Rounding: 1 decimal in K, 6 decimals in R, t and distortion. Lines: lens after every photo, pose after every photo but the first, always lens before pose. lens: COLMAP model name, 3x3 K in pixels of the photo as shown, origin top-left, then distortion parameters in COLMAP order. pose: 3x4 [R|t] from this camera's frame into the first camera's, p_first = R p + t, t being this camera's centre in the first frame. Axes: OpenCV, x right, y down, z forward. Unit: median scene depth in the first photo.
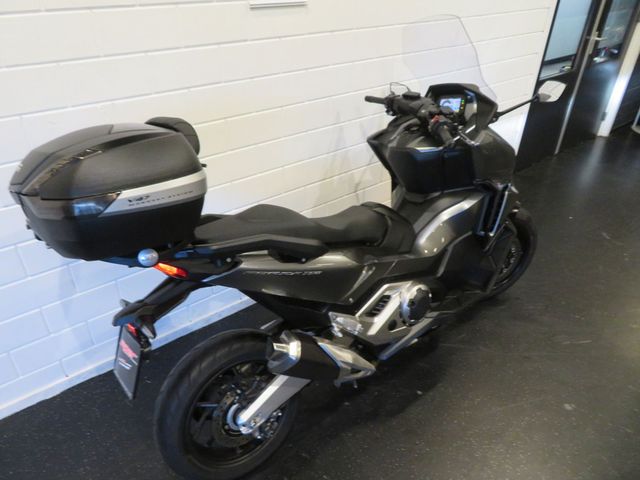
lens RADIAL K [[463.7, 0, 320.0], [0, 463.7, 240.0], [0, 0, 1]] dist [-0.002116, -0.001721]
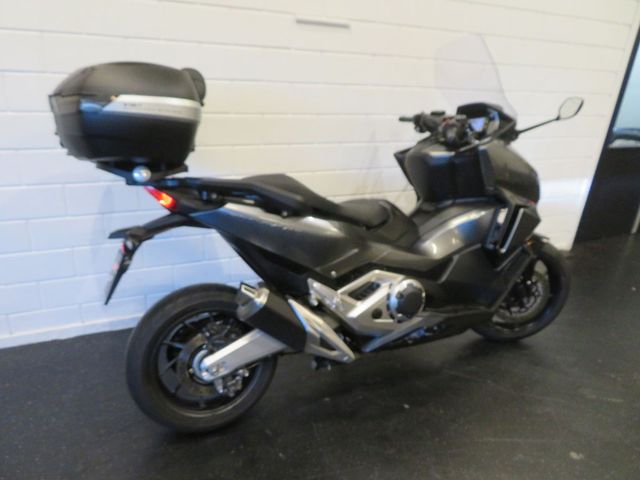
lens RADIAL K [[467.9, 0, 320.0], [0, 467.9, 240.0], [0, 0, 1]] dist [0.000930, 0.001485]
pose [[0.970635, 0.133568, -0.200067, 0.212123], [-0.168473, 0.971105, -0.169031, 0.215052], [0.171709, 0.197773, 0.965092, -0.012722]]
